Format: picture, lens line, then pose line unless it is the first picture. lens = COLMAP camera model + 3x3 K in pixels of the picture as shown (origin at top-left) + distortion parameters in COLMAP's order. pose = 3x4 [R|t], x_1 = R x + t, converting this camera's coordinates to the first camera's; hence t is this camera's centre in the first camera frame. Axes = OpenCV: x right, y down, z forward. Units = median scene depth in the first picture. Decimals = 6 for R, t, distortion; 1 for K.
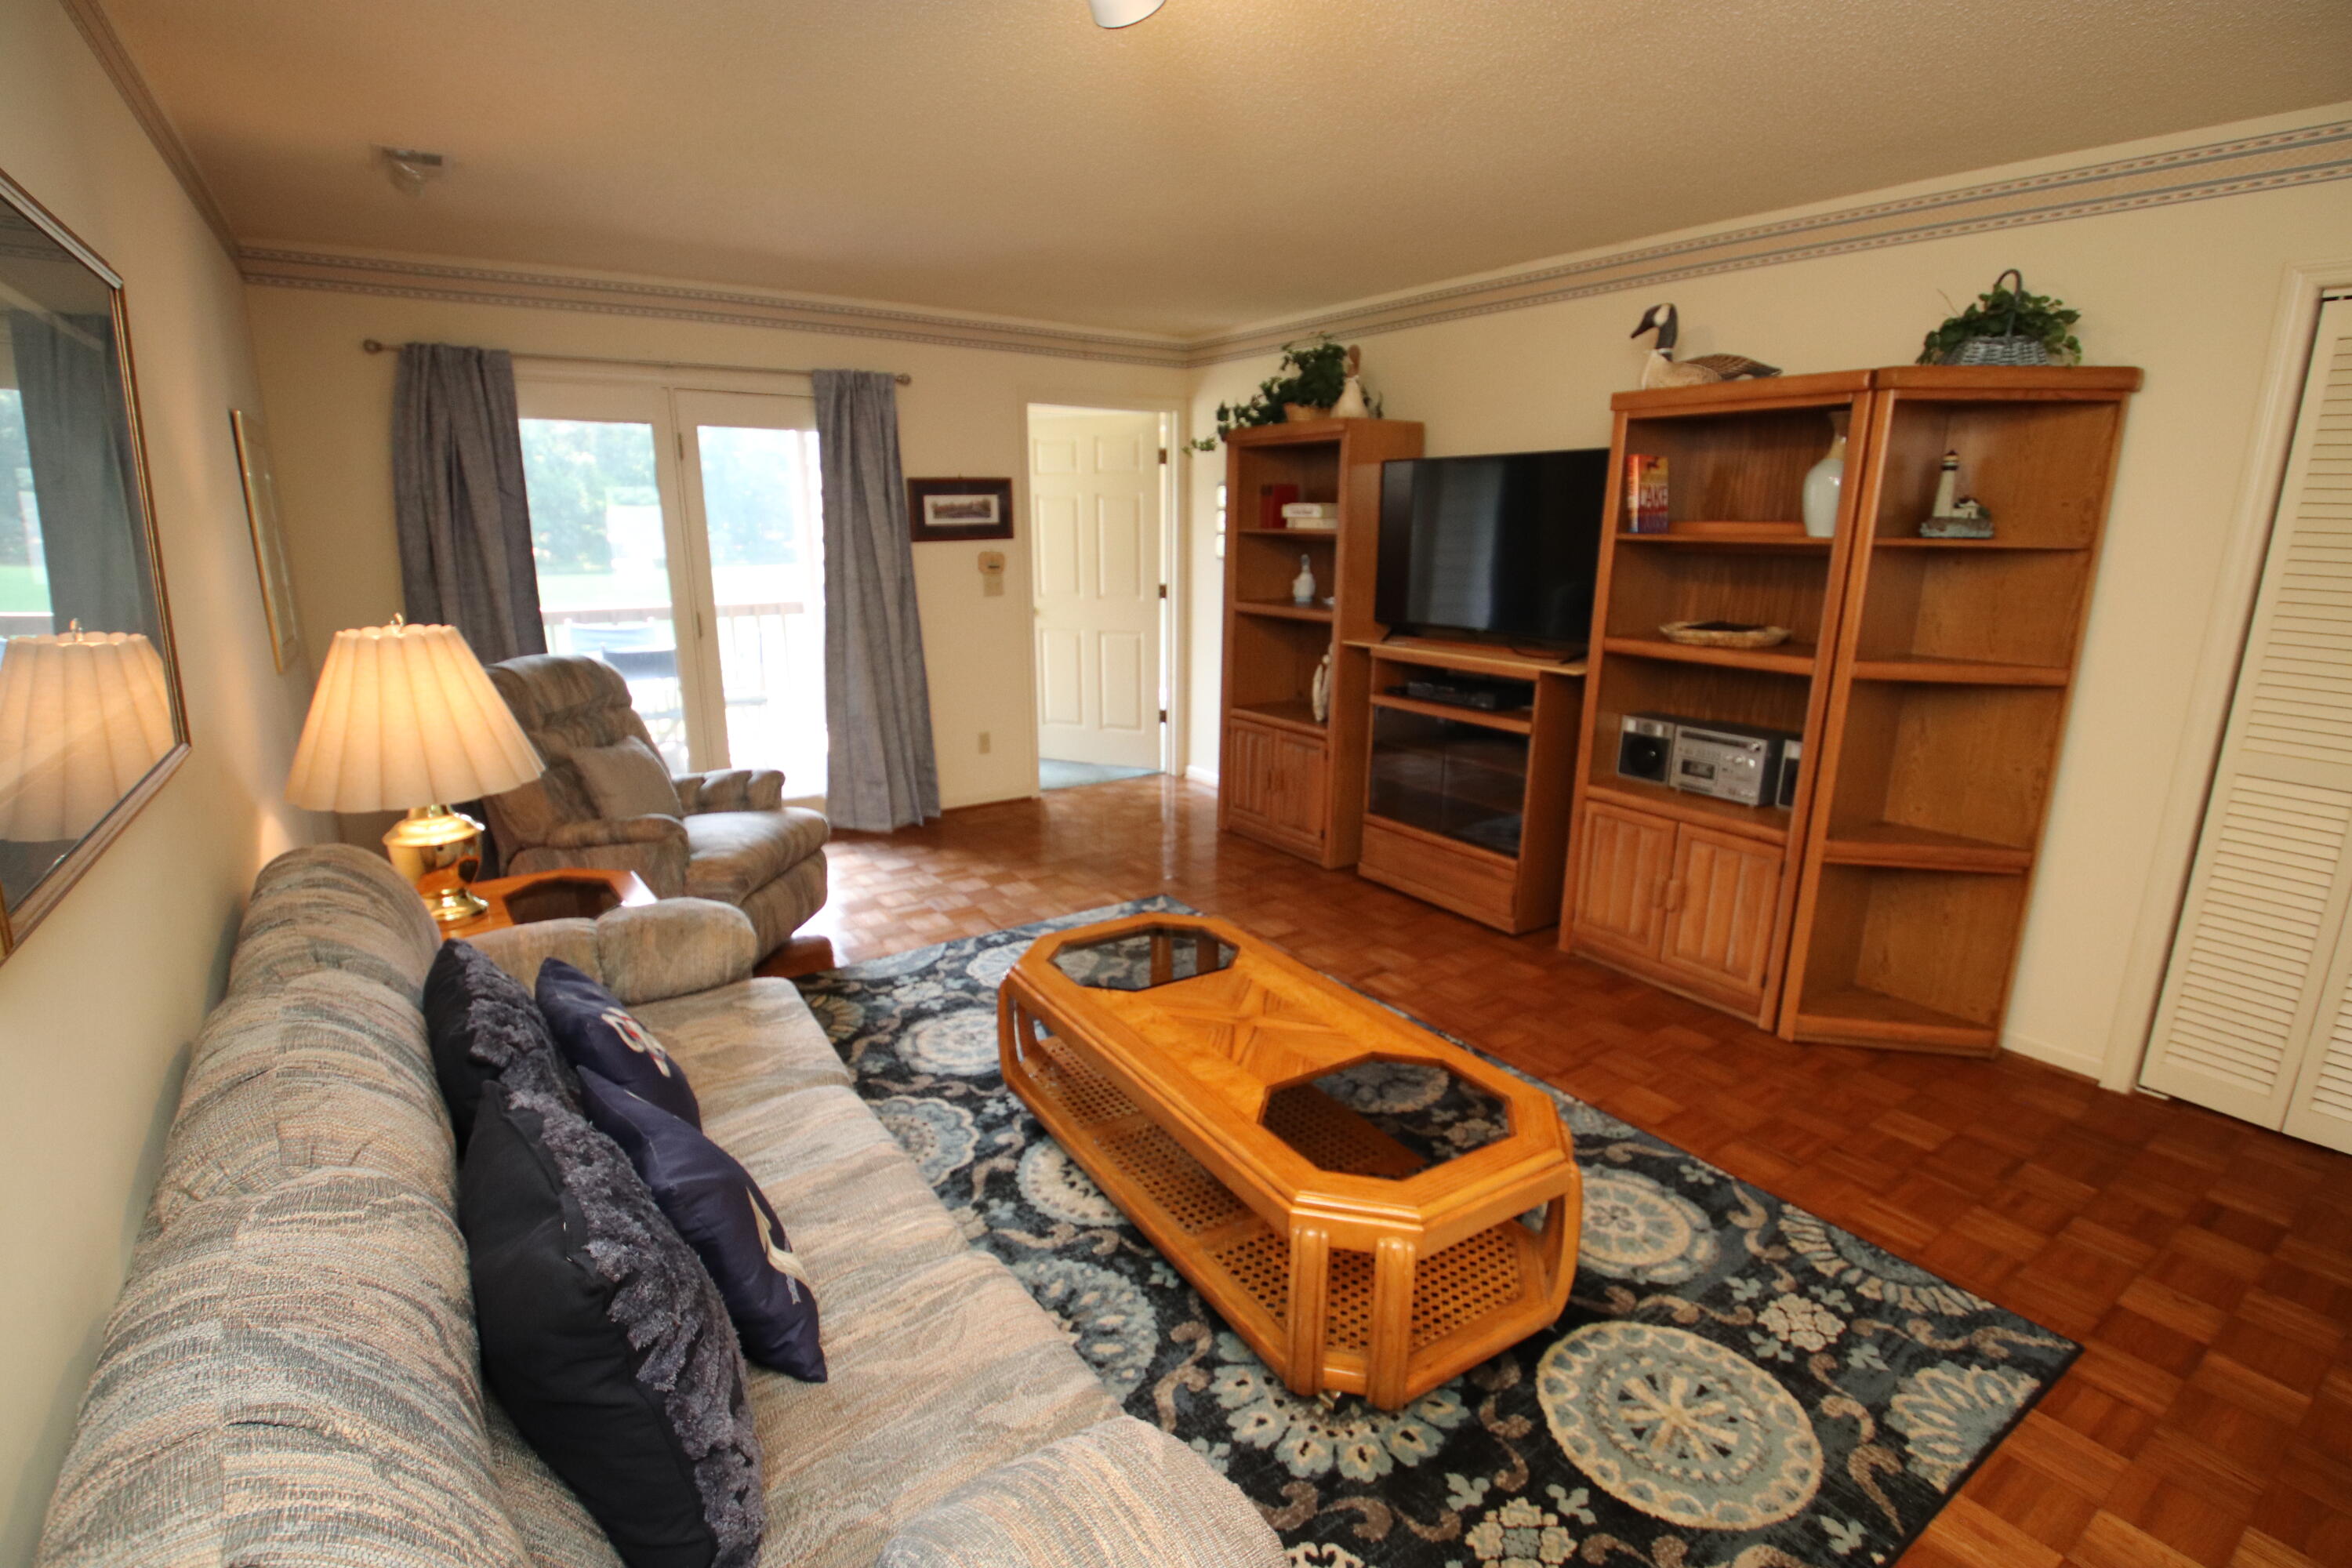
lens RADIAL K [[1087.7, 0, 1157.1], [0, 1087.7, 802.3], [0, 0, 1]] dist [0.039320, -0.051921]
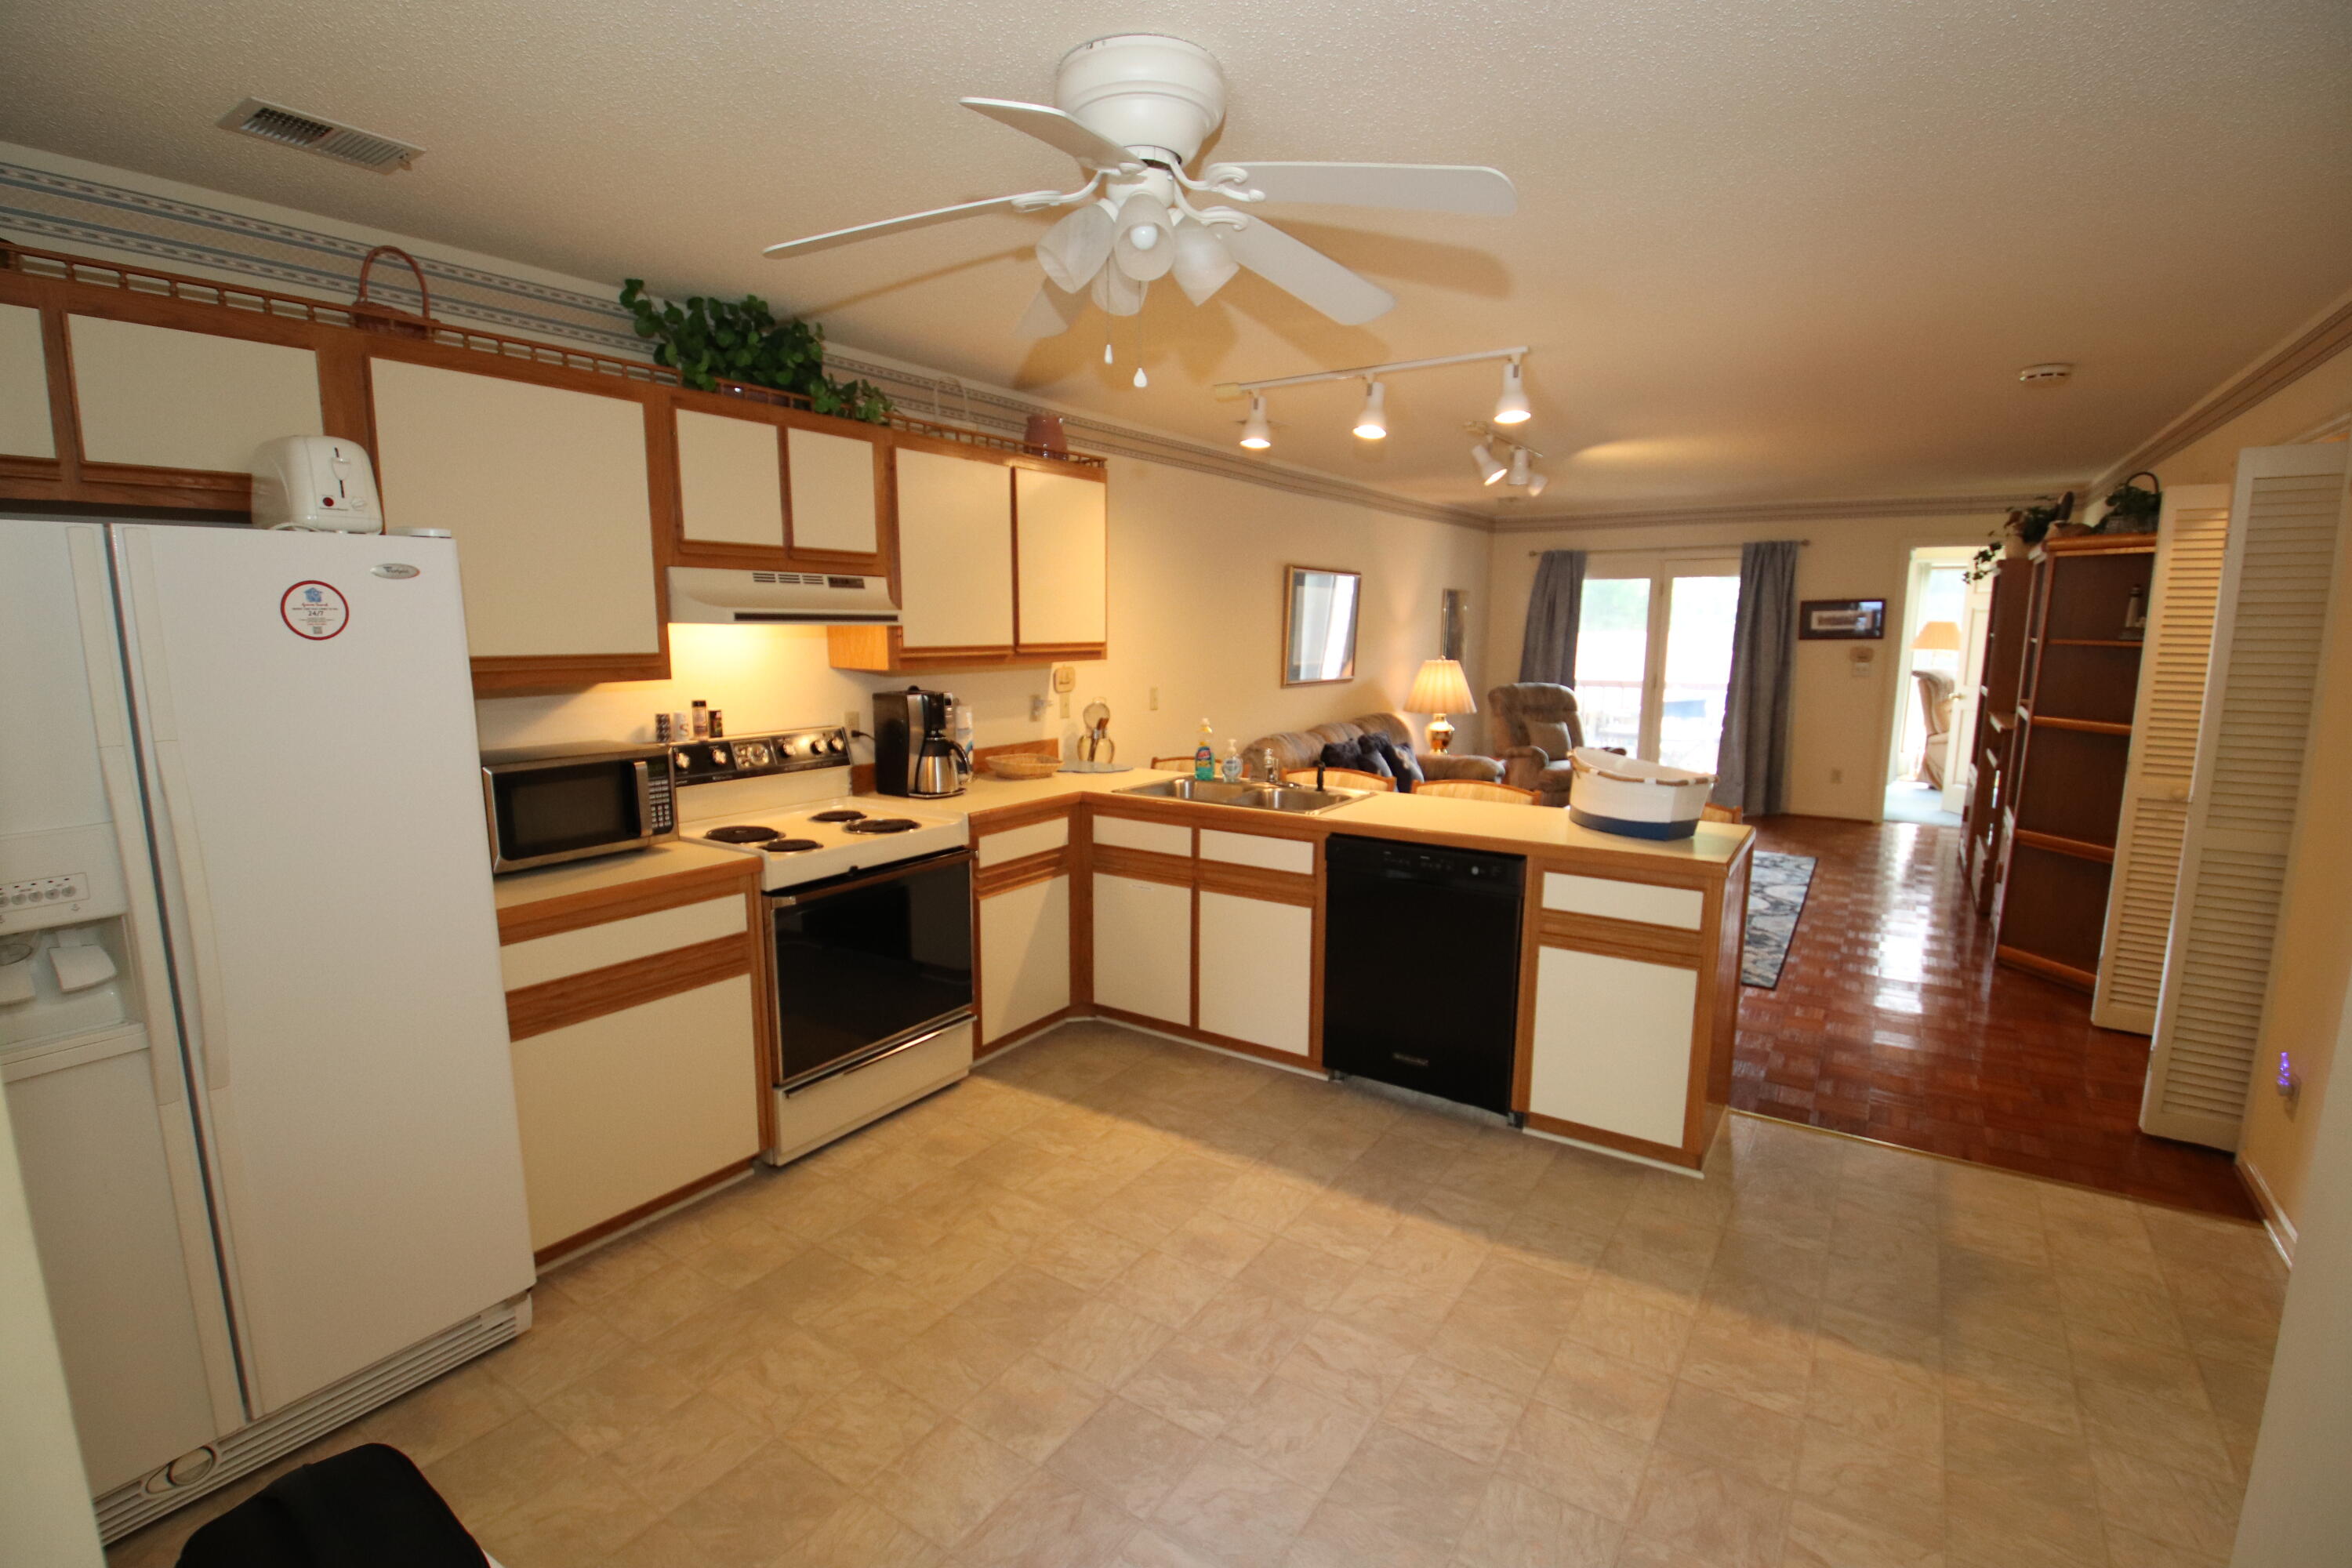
lens RADIAL K [[1087.7, 0, 1157.1], [0, 1087.7, 802.3], [0, 0, 1]] dist [0.039320, -0.051921]
pose [[0.370794, 0.149643, -0.916580, 1.562114], [-0.234774, 0.969981, 0.063386, 0.184908], [0.898551, 0.191686, 0.394795, -0.718827]]
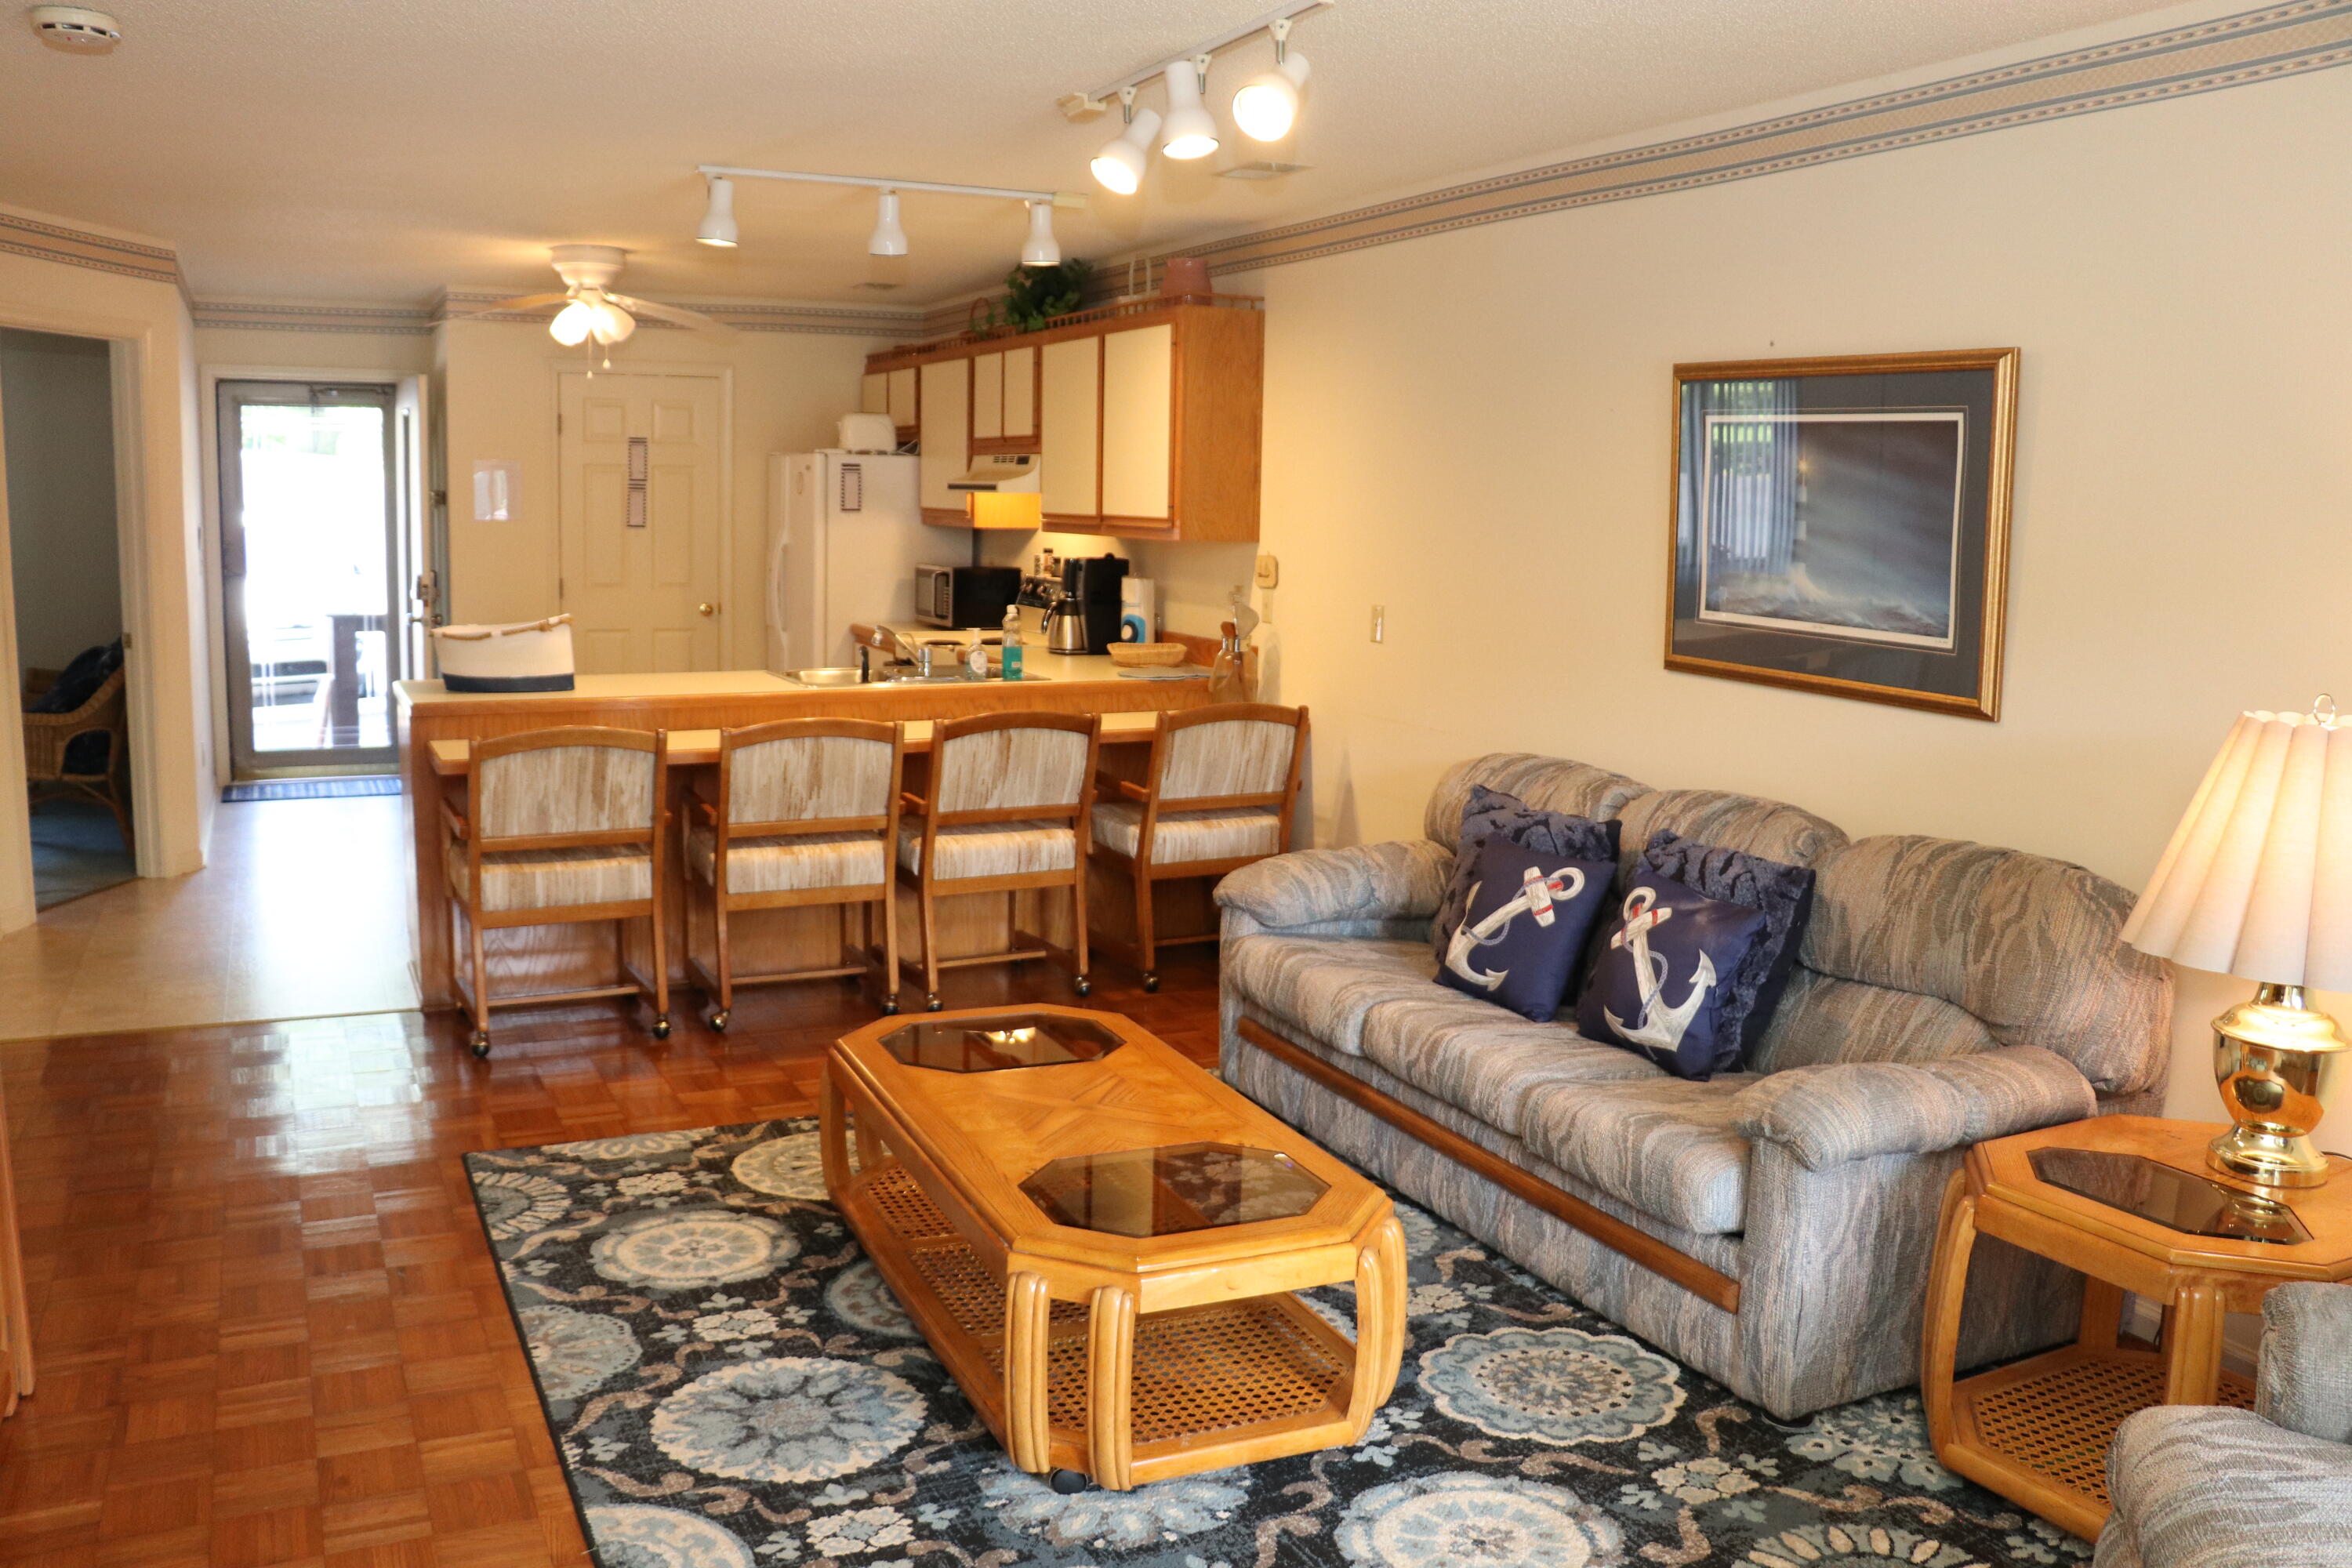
lens RADIAL K [[1944.1, 0, 1169.1], [0, 1944.1, 800.0], [0, 0, 1]] dist [-0.190243, 0.181012]
pose [[-0.989234, -0.048789, 0.137968, -0.136447], [0.010399, 0.916967, 0.398828, -0.464040], [-0.145971, 0.395969, -0.906587, 1.749131]]
